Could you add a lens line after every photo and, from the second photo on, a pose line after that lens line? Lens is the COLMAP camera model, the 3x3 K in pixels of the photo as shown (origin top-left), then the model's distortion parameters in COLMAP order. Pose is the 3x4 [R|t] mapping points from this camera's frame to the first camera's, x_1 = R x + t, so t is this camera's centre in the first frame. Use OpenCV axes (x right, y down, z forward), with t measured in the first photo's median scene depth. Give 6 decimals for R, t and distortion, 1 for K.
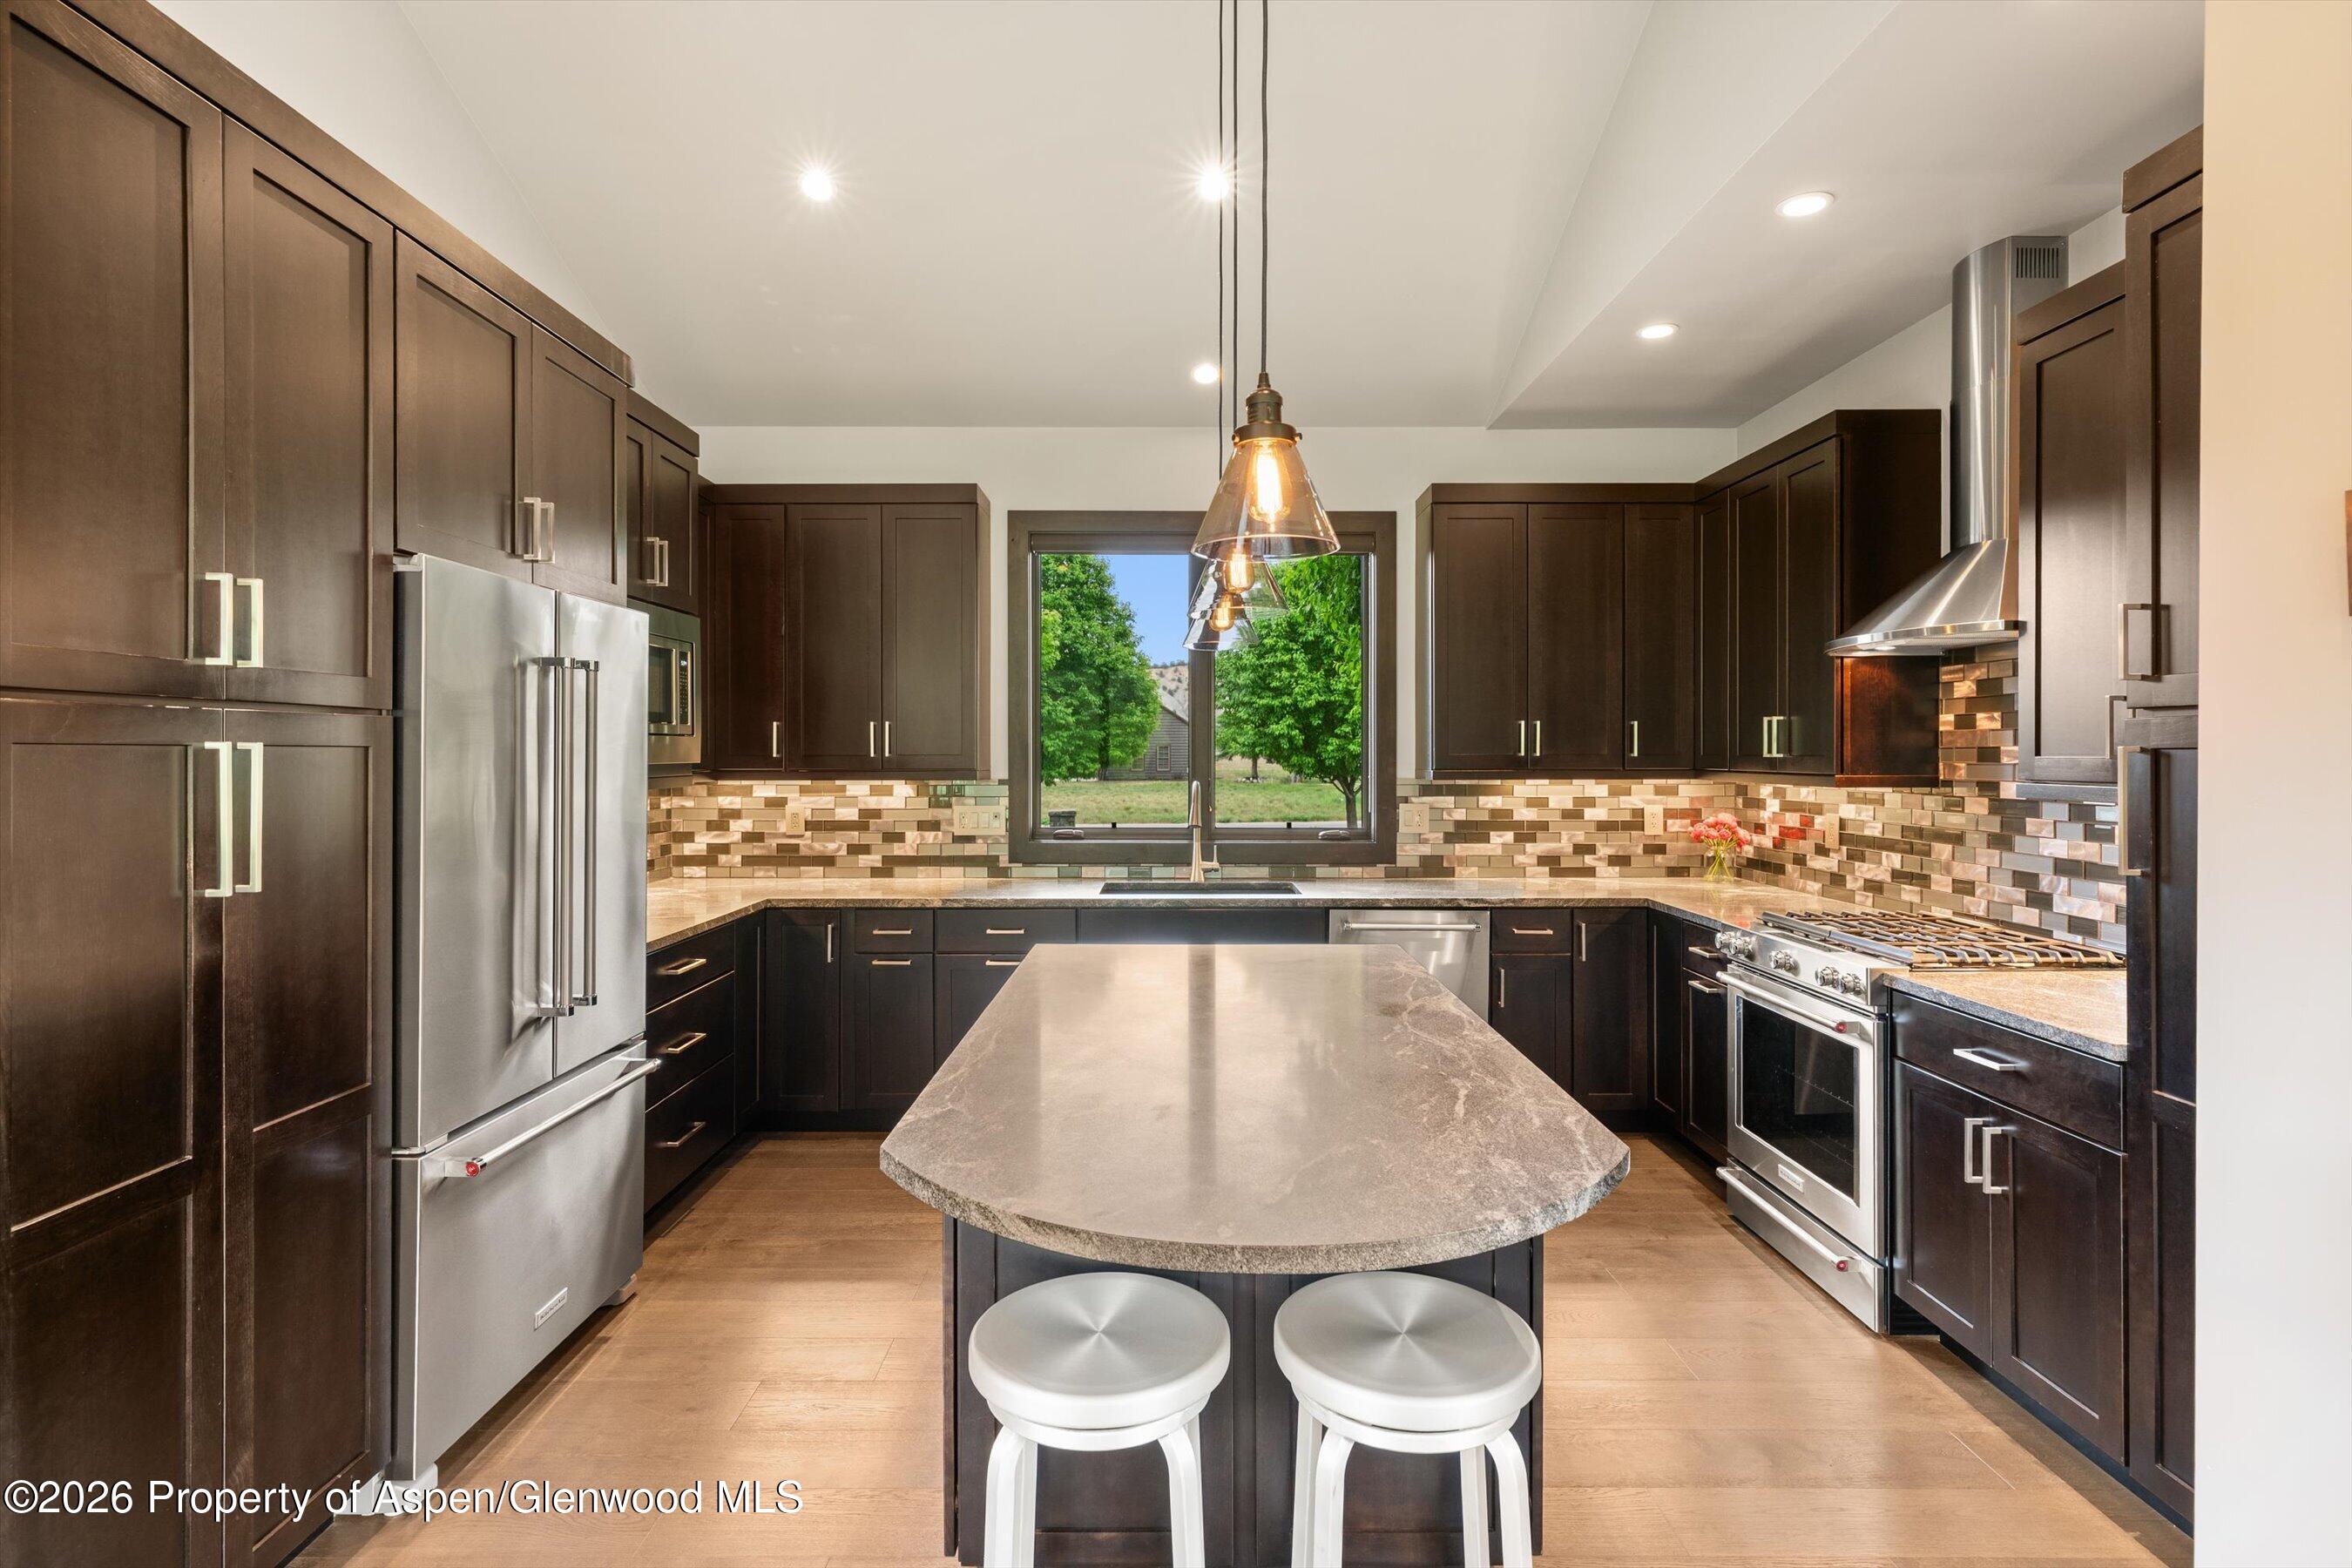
lens RADIAL K [[1121.7, 0, 1180.2], [0, 1121.7, 768.5], [0, 0, 1]] dist [0.000162, 0.002417]
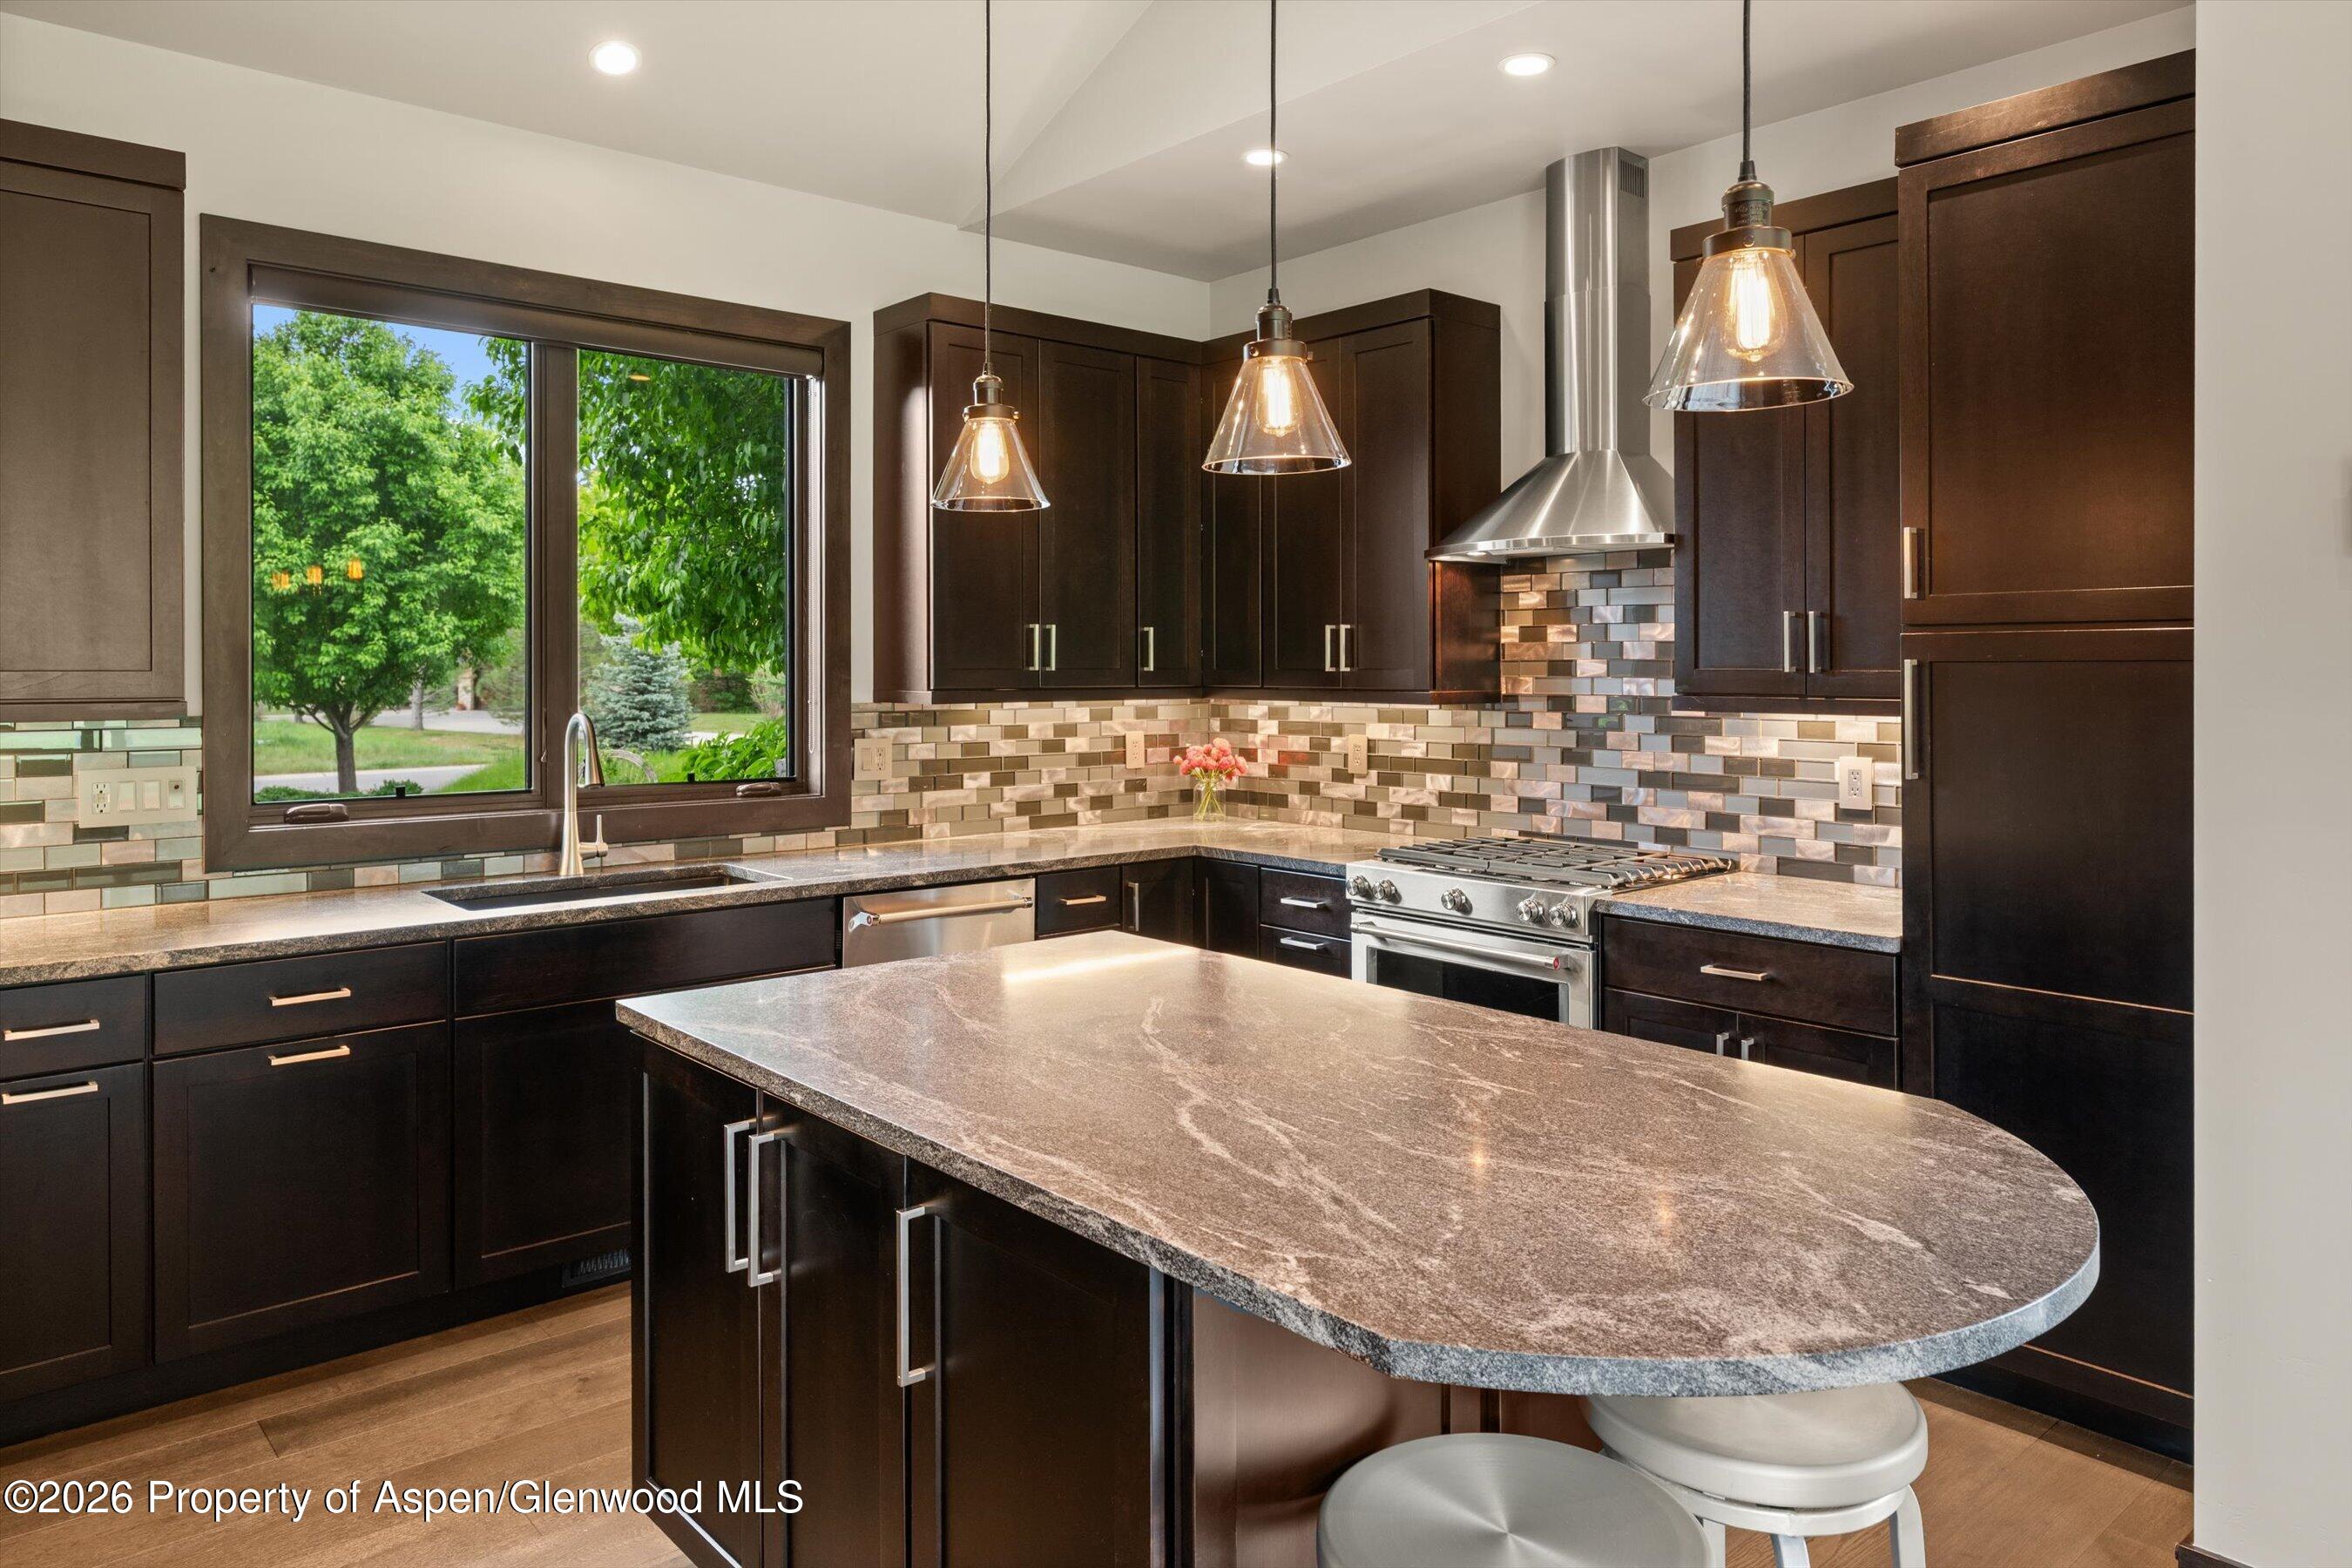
lens RADIAL K [[1530.7, 0, 1144.1], [0, 1530.7, 667.5], [0, 0, 1]] dist [0.000444, 0.002946]
pose [[0.759137, -0.000321, 0.650930, -0.333933], [0.009460, 0.999900, -0.010539, -0.001802], [-0.650862, 0.014158, 0.759064, 0.179562]]
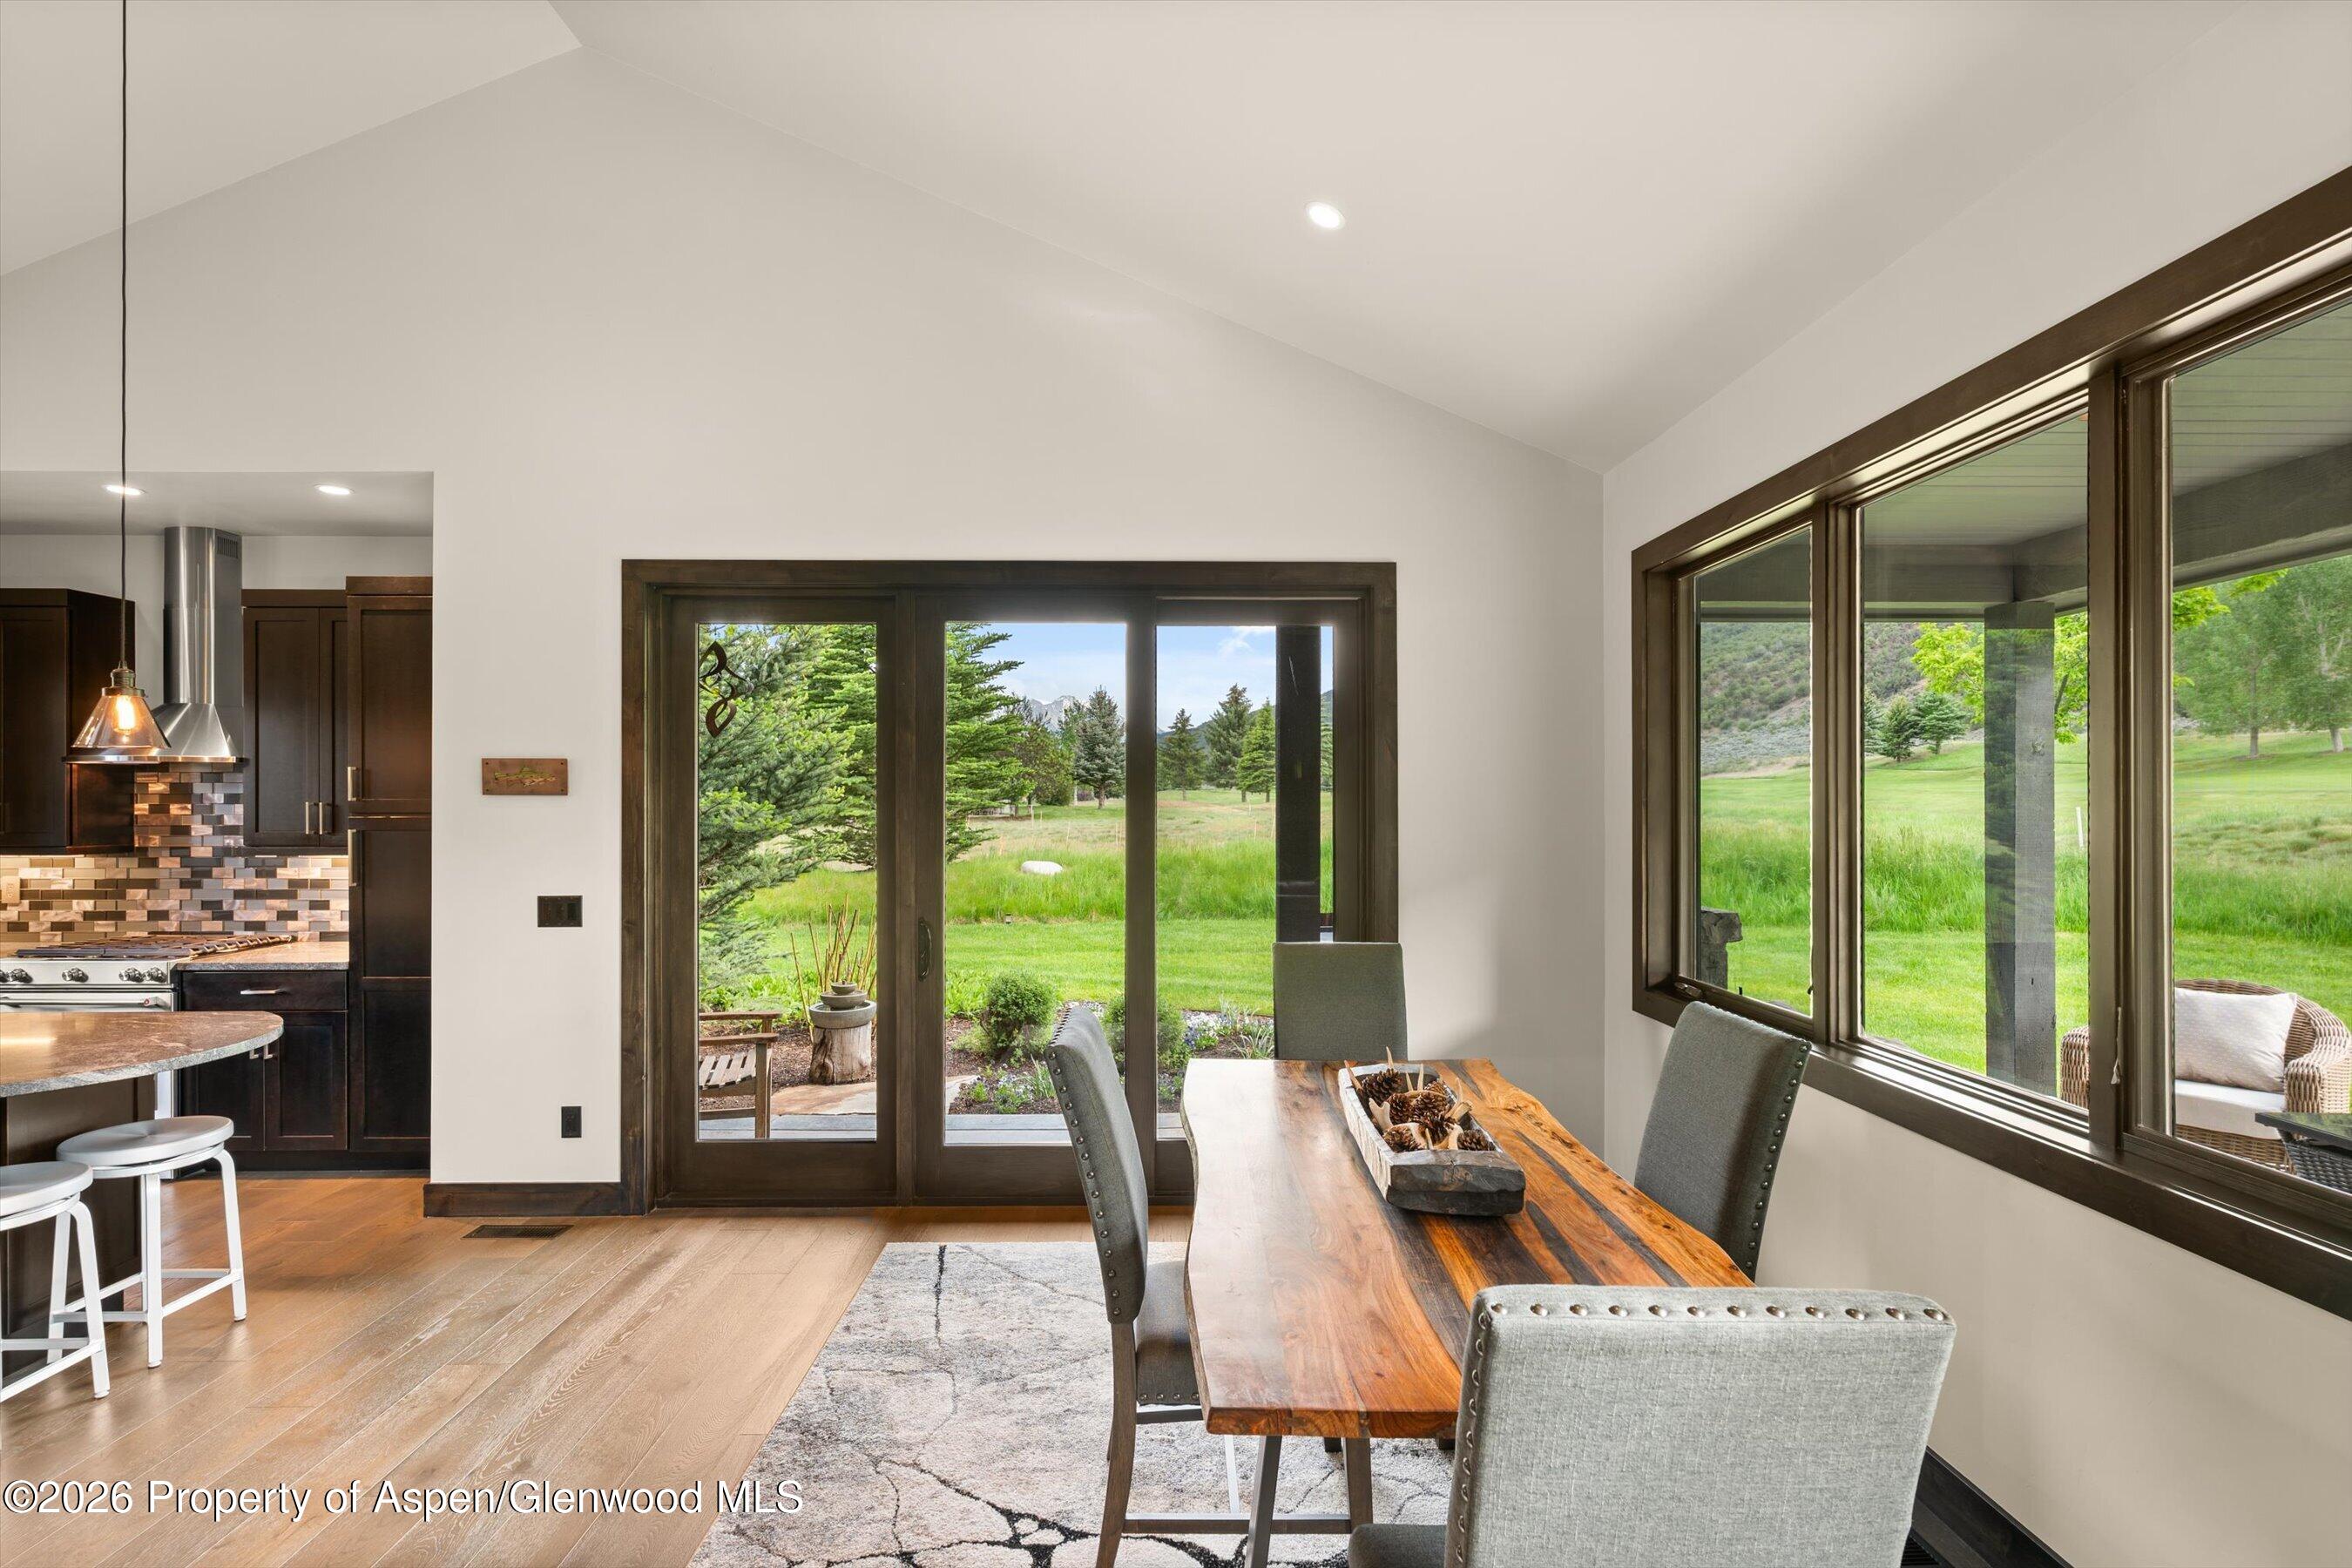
lens RADIAL K [[1121.7, 0, 1177.0], [0, 1121.7, 802.5], [0, 0, 1]] dist [0.000162, 0.002417]
pose [[-0.025672, 0.004356, 0.999661, -0.734828], [0.012991, 0.999908, -0.004024, -0.021581], [-0.999586, 0.012883, -0.025727, -0.306802]]
